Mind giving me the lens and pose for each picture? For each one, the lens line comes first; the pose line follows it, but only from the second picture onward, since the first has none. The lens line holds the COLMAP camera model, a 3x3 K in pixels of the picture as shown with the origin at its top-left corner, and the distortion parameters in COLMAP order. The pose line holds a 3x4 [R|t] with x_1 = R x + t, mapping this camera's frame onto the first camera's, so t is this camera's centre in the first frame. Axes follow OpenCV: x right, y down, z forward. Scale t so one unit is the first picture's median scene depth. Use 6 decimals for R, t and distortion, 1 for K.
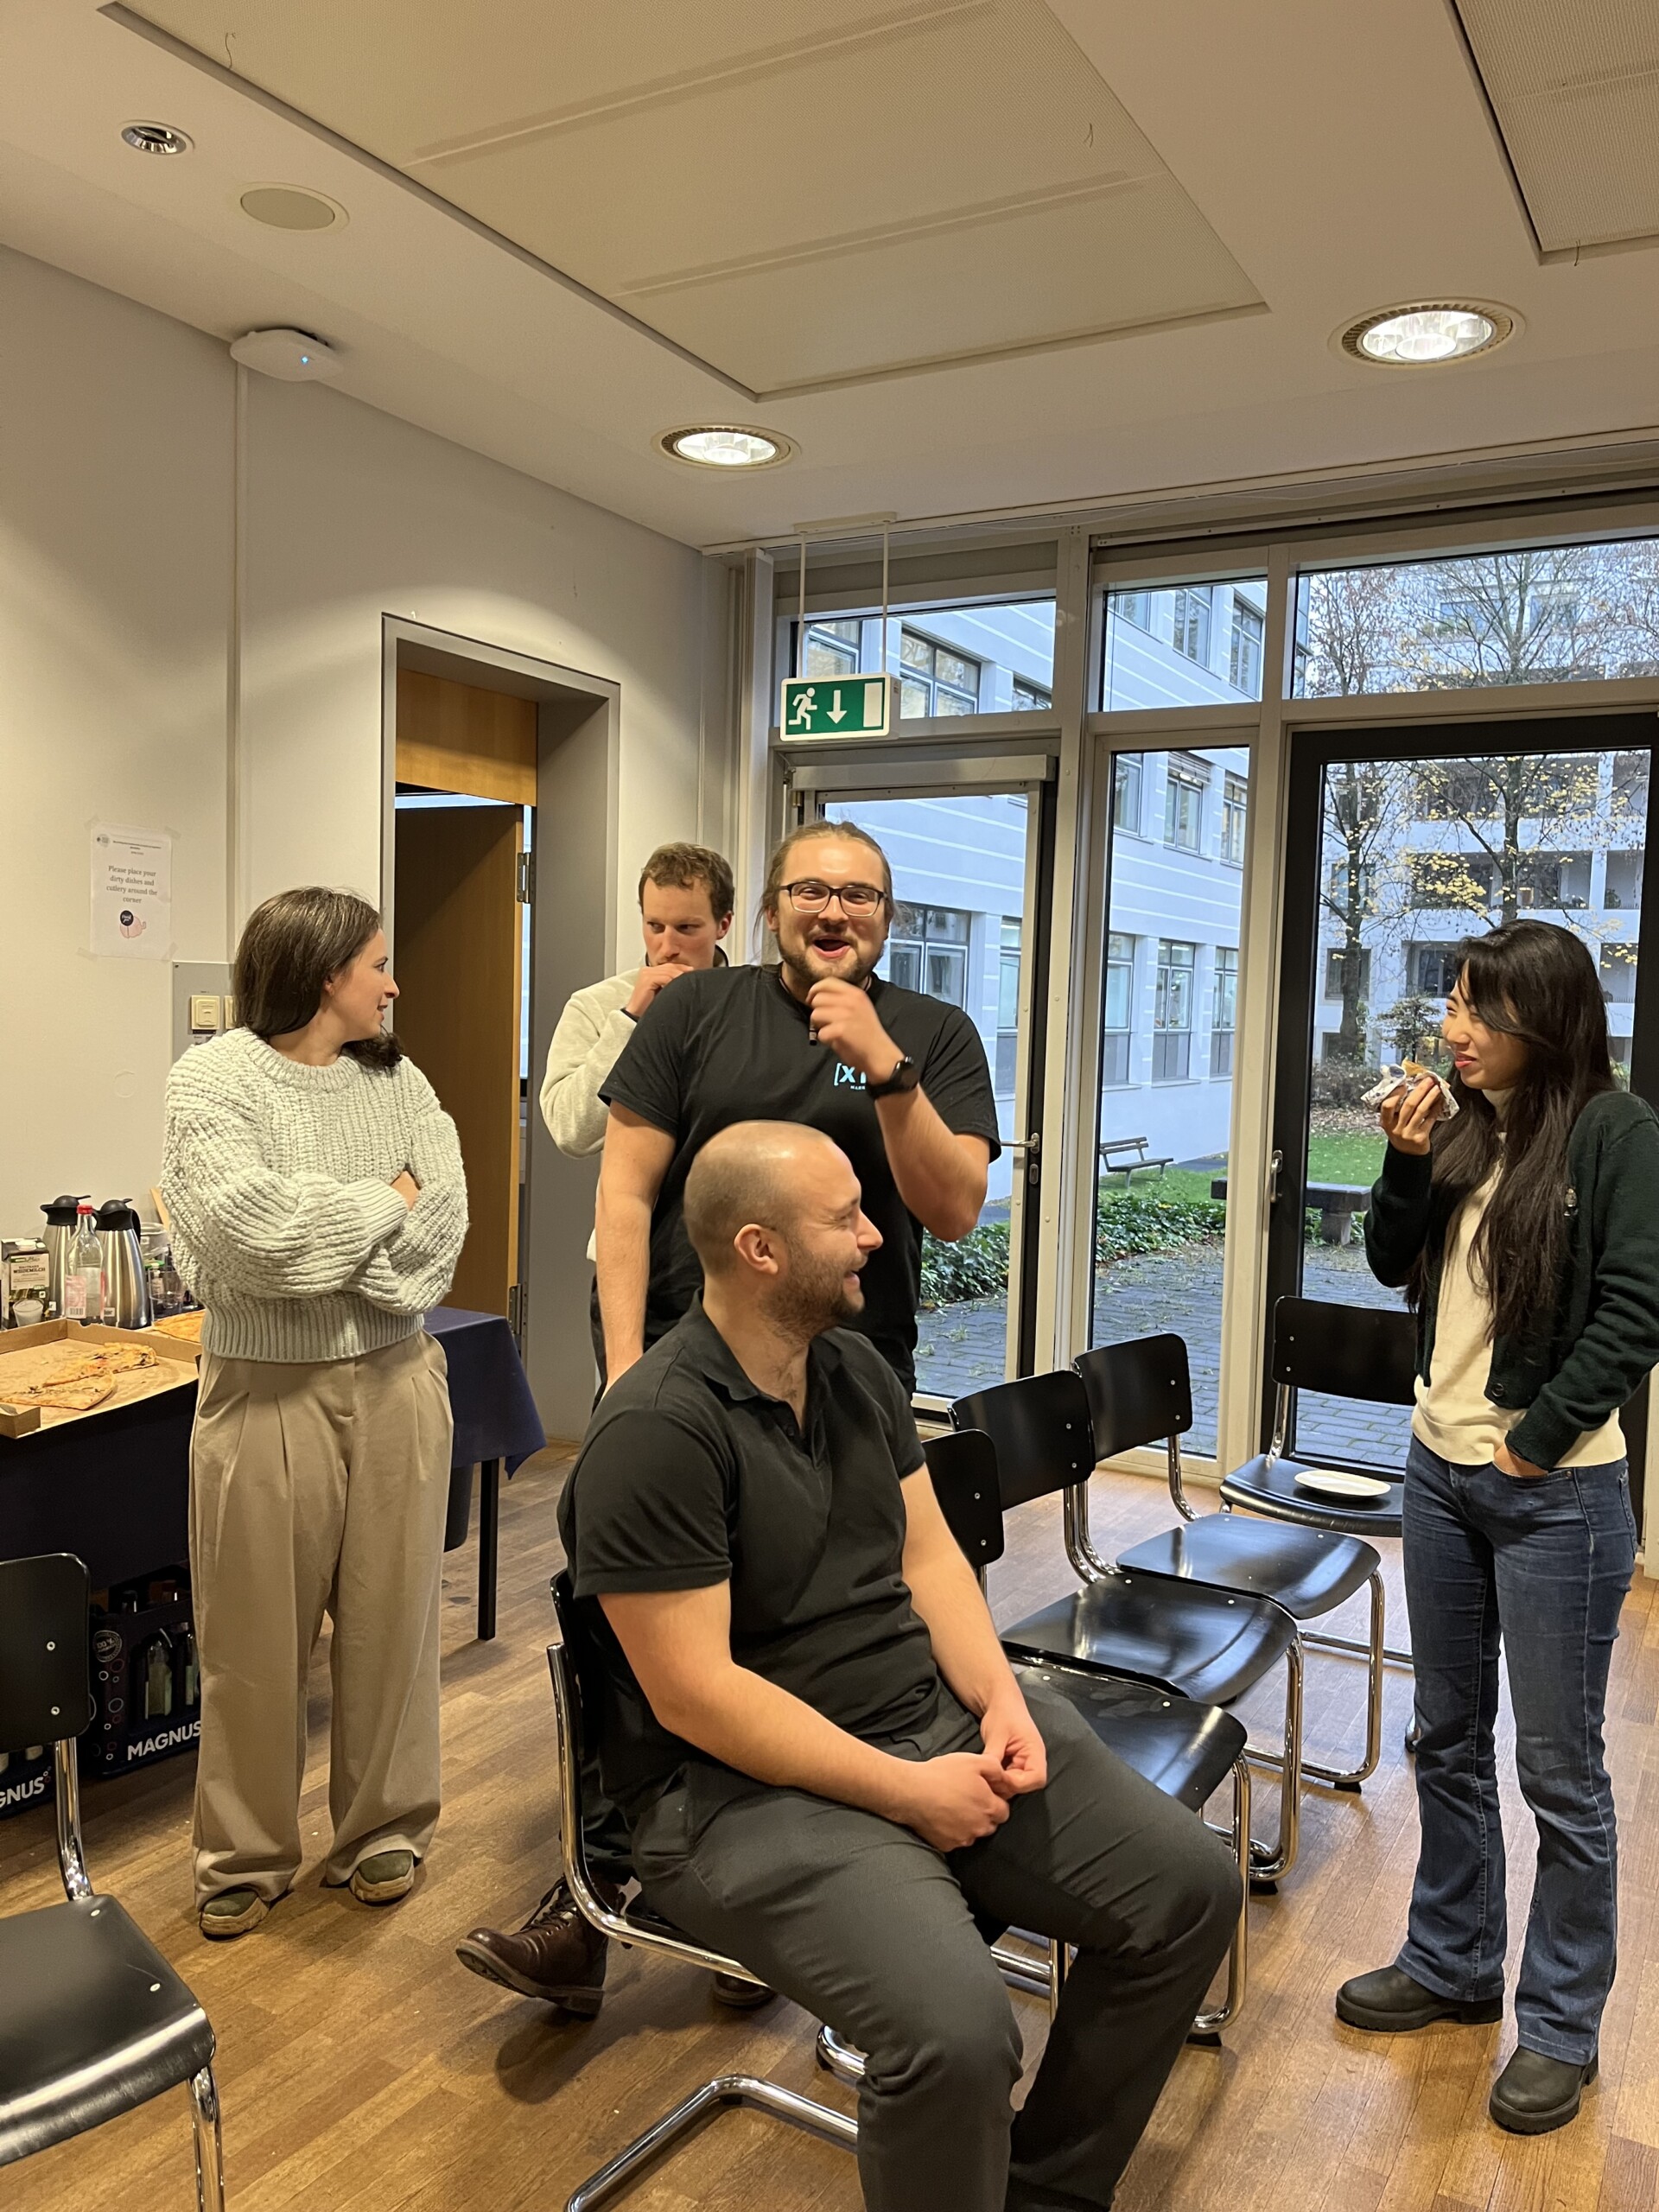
lens RADIAL K [[1660.7, 0, 829.5], [0, 1660.7, 1106.0], [0, 0, 1]] dist [0.024517, -0.050772]
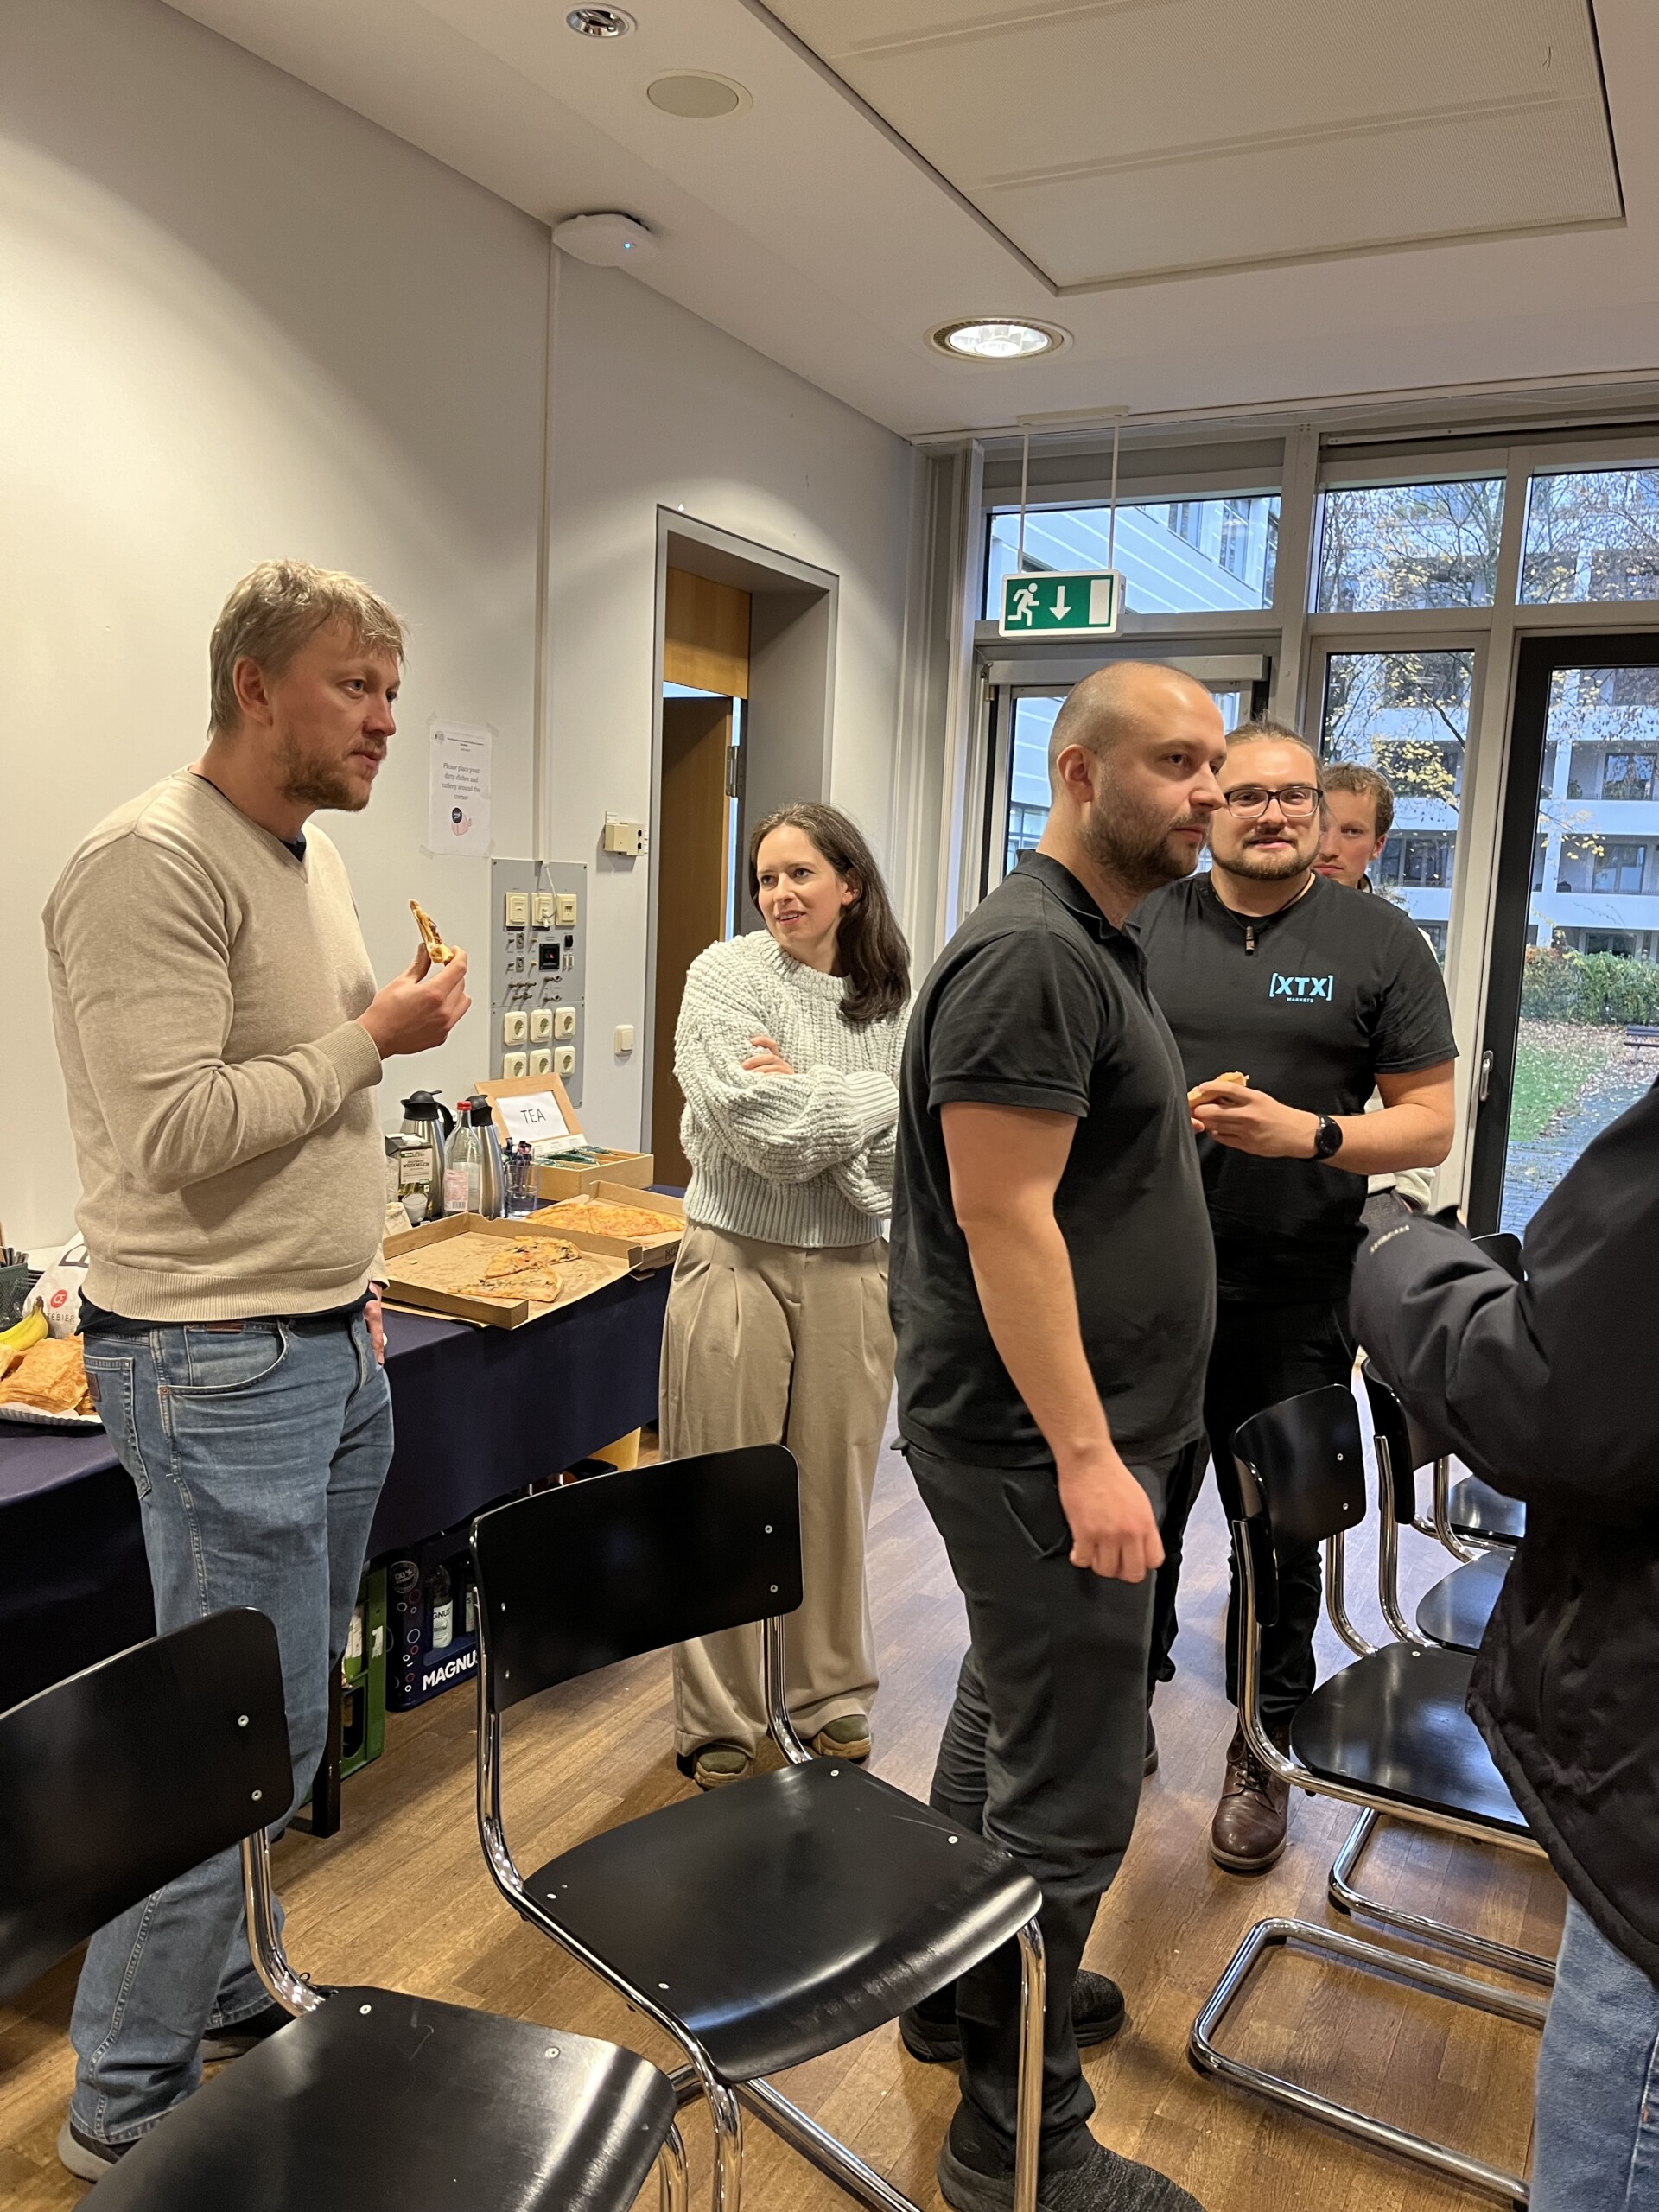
lens RADIAL K [[1659.1, 0, 829.5], [0, 1659.1, 1106.0], [0, 0, 1]] dist [-0.006369, 0.001795]
pose [[0.999758, 0.008986, 0.020072, -0.155899], [-0.010384, 0.997444, 0.070697, -0.007715], [-0.019386, -0.070889, 0.997296, -0.013074]]
